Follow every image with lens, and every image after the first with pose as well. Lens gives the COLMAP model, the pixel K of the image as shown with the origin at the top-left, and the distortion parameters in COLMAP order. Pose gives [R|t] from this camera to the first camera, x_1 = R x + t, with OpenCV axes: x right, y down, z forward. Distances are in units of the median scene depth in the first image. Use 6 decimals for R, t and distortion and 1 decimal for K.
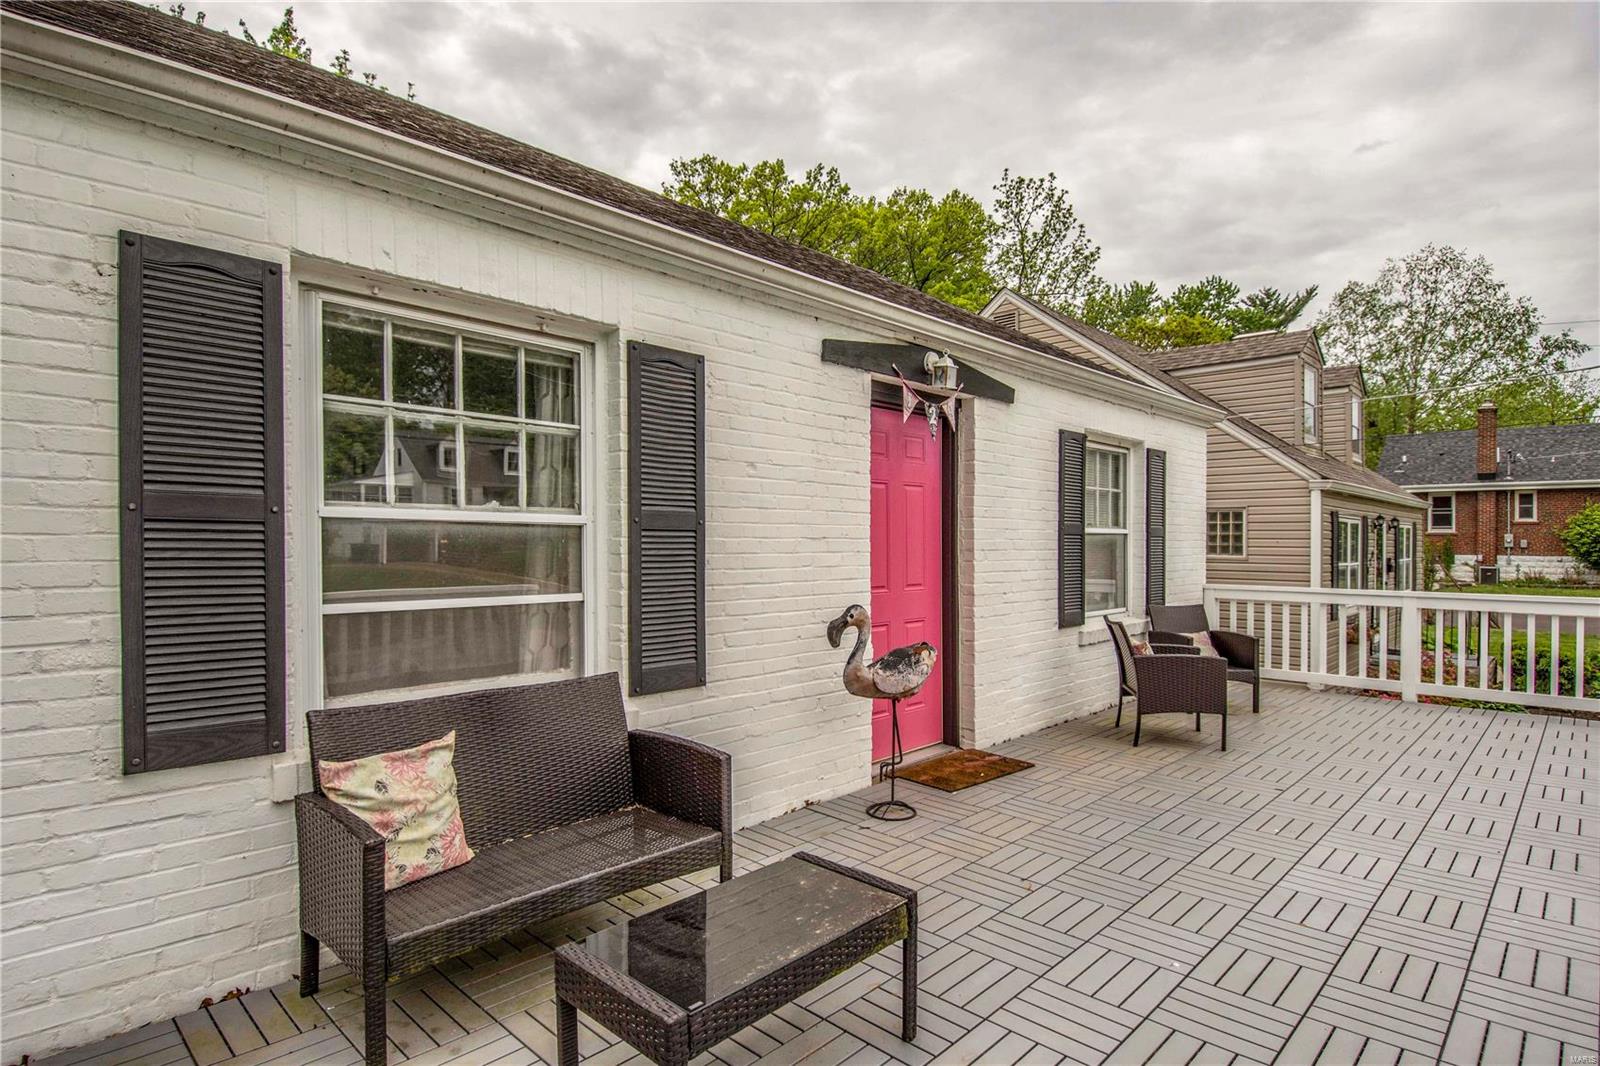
lens RADIAL K [[832.9, 0, 801.9], [0, 832.9, 538.6], [0, 0, 1]] dist [0.053822, -0.060958]
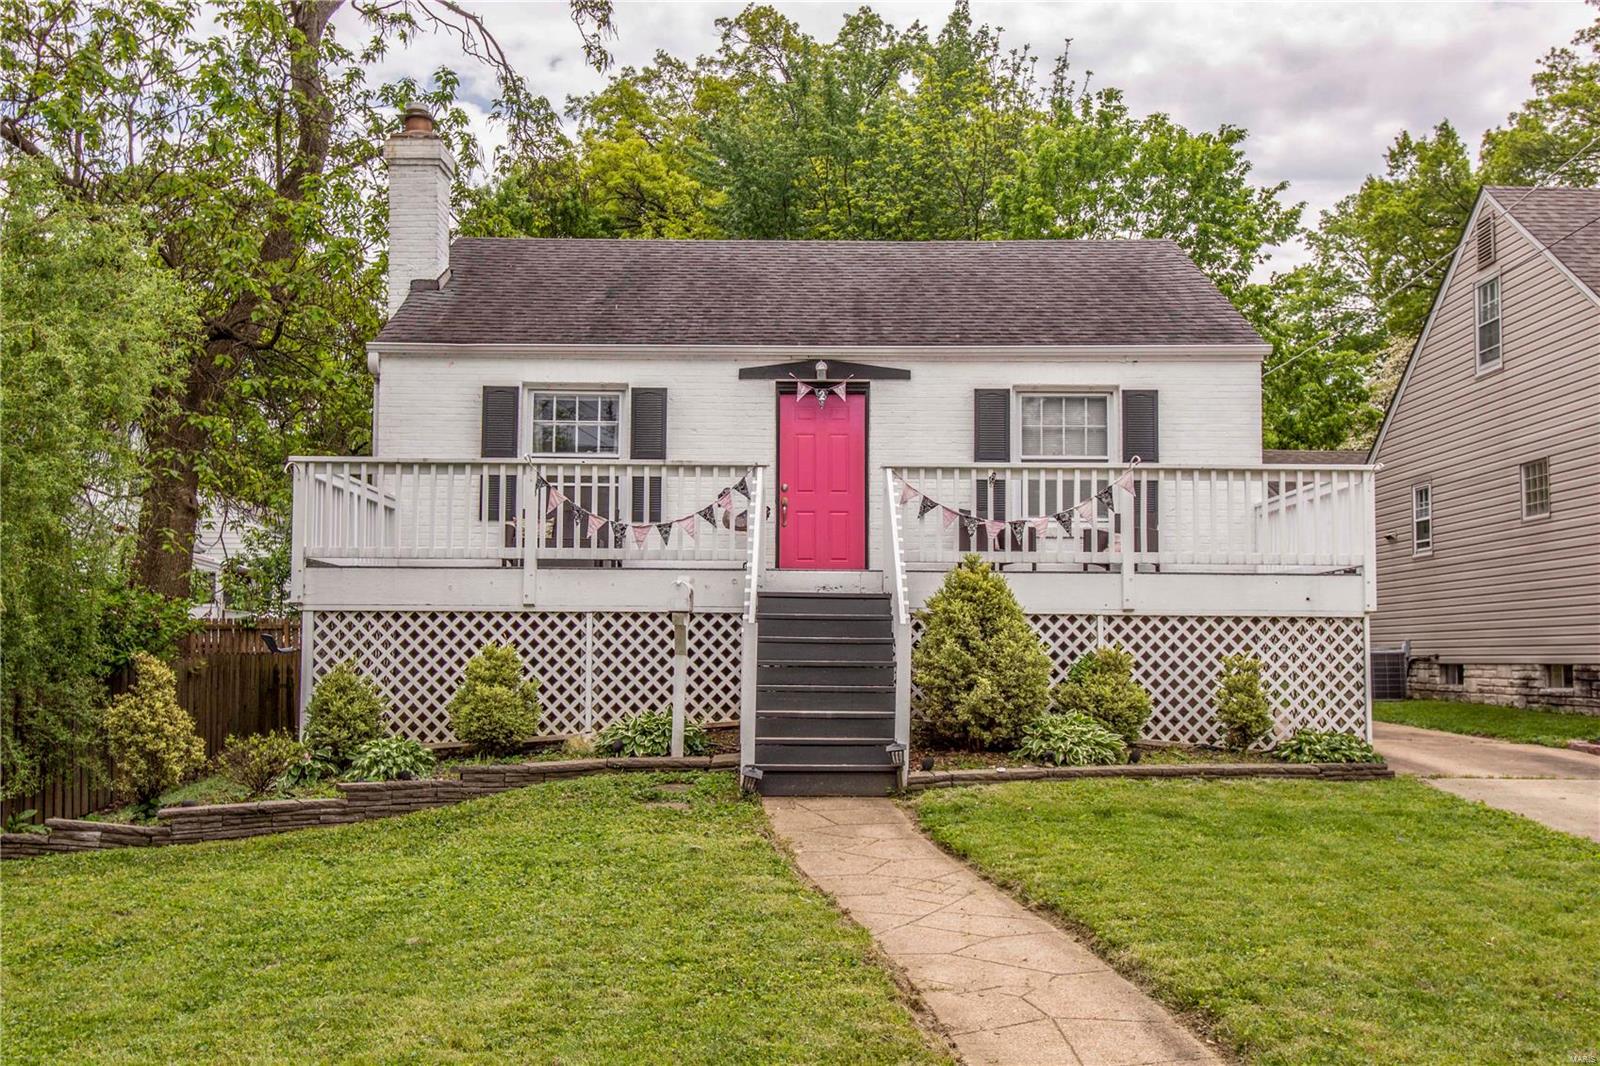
lens RADIAL K [[1591.9, 0, 797.1], [0, 1591.9, 532.6], [0, 0, 1]] dist [0.060766, -0.070402]
pose [[0.683647, -0.055678, -0.727686, 3.050575], [-0.003036, 0.996860, -0.079126, 0.498859], [0.729807, 0.056303, 0.681331, -1.641471]]
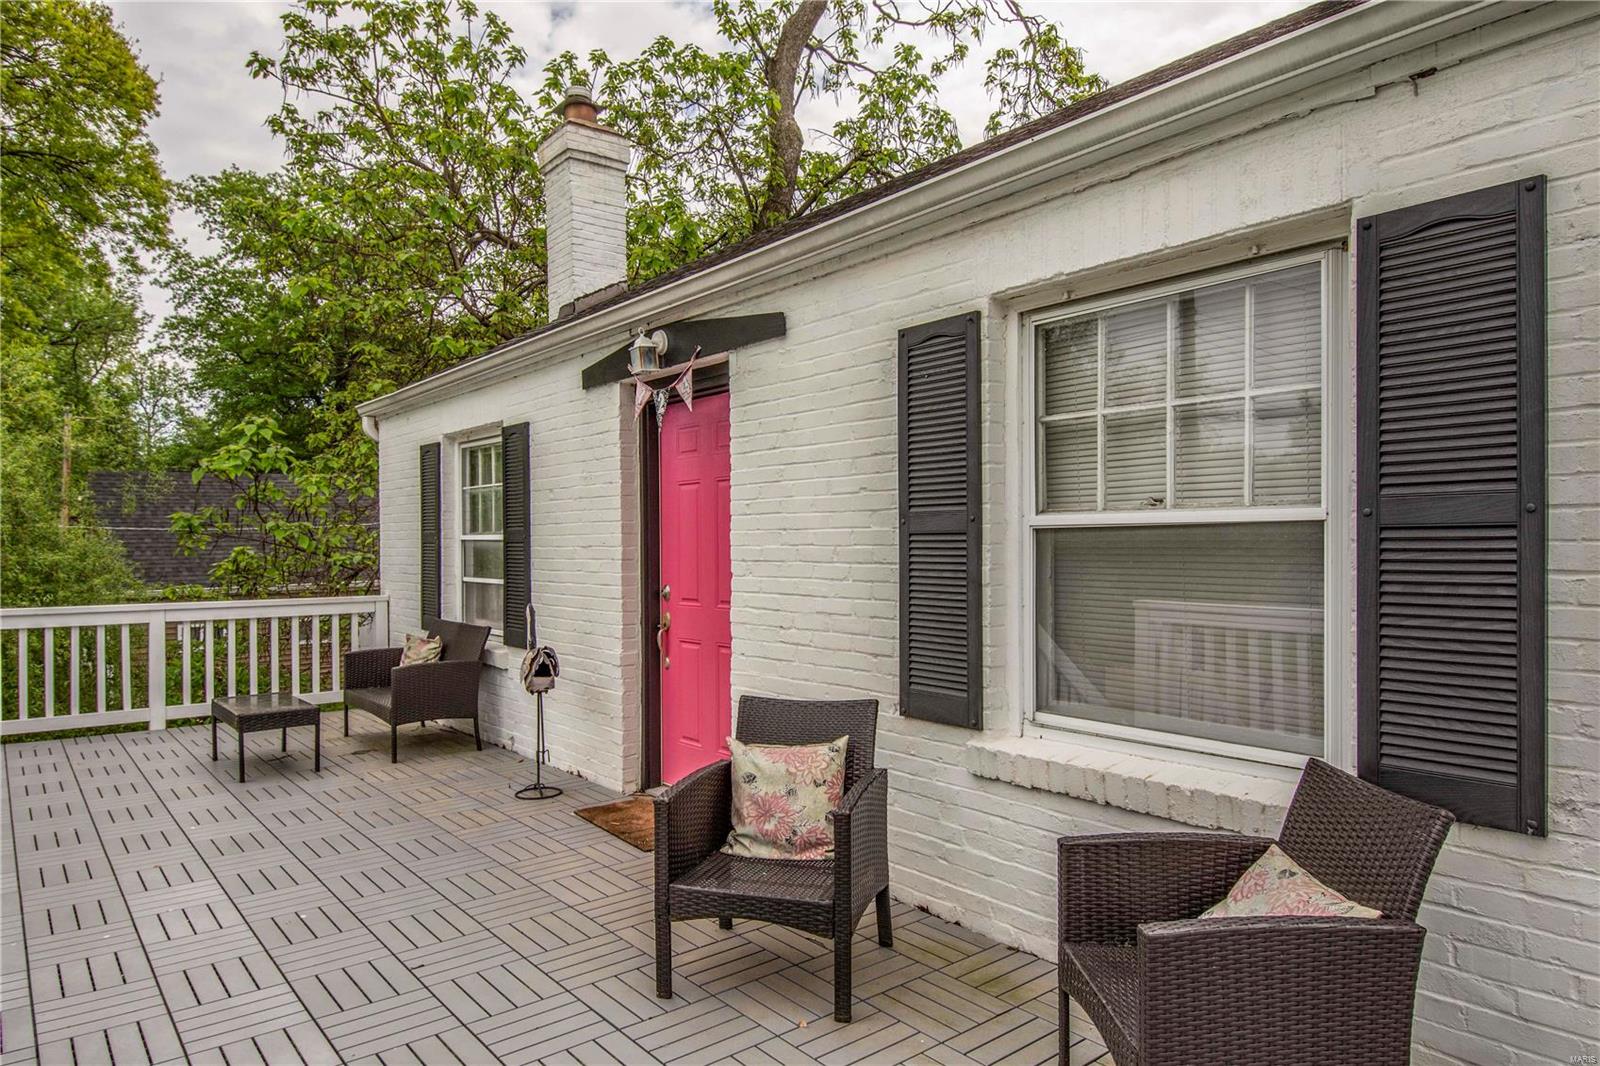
lens RADIAL K [[984.1, 0, 804.6], [0, 984.1, 544.4], [0, 0, 1]] dist [0.050679, -0.067814]
pose [[-0.116839, -0.005795, -0.993134, 1.305119], [0.005362, 0.999965, -0.006466, 0.007030], [0.993136, -0.006081, -0.116804, 1.435103]]
